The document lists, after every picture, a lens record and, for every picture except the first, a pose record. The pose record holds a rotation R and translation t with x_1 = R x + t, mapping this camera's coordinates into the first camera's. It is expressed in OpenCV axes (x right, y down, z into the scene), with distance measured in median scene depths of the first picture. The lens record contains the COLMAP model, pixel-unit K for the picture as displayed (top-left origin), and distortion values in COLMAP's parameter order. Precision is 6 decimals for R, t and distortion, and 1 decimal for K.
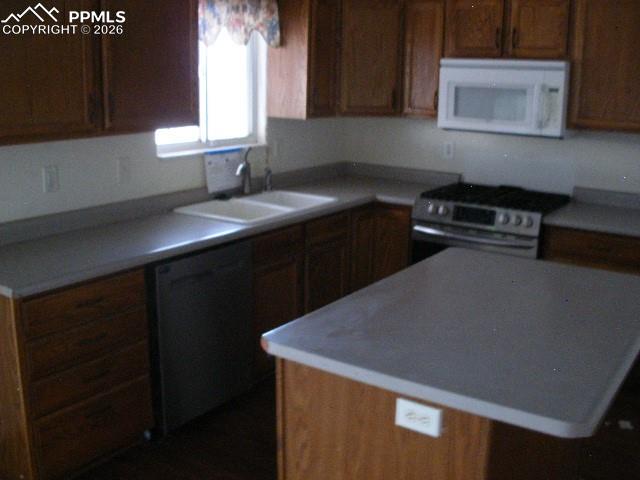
lens RADIAL K [[672.0, 0, 320.0], [0, 672.0, 240.0], [0, 0, 1]] dist [-0.184452, 0.113005]
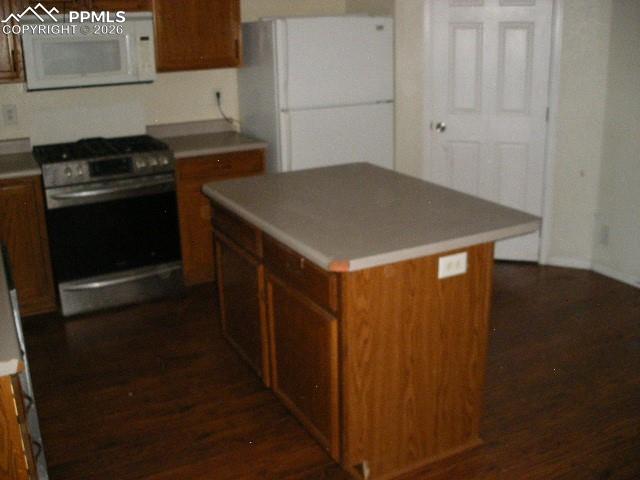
lens RADIAL K [[672.0, 0, 320.0], [0, 672.0, 240.0], [0, 0, 1]] dist [-0.184452, 0.113005]
pose [[0.447850, -0.289482, 0.845949, -0.488925], [0.235576, 0.950910, 0.200684, -0.055575], [-0.862516, 0.109408, 0.494060, 0.227871]]
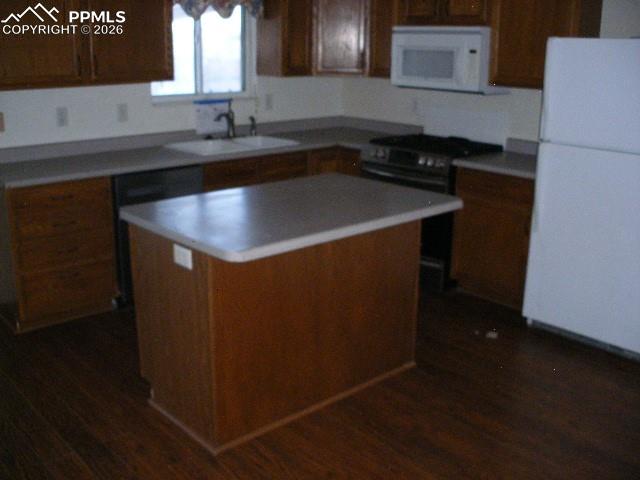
lens RADIAL K [[672.0, 0, 320.0], [0, 672.0, 240.0], [0, 0, 1]] dist [-0.184452, 0.113005]
pose [[0.975896, 0.056678, -0.210750, 0.332716], [-0.048201, 0.997817, 0.045148, 0.060361], [0.212849, -0.033902, 0.976497, -0.192510]]
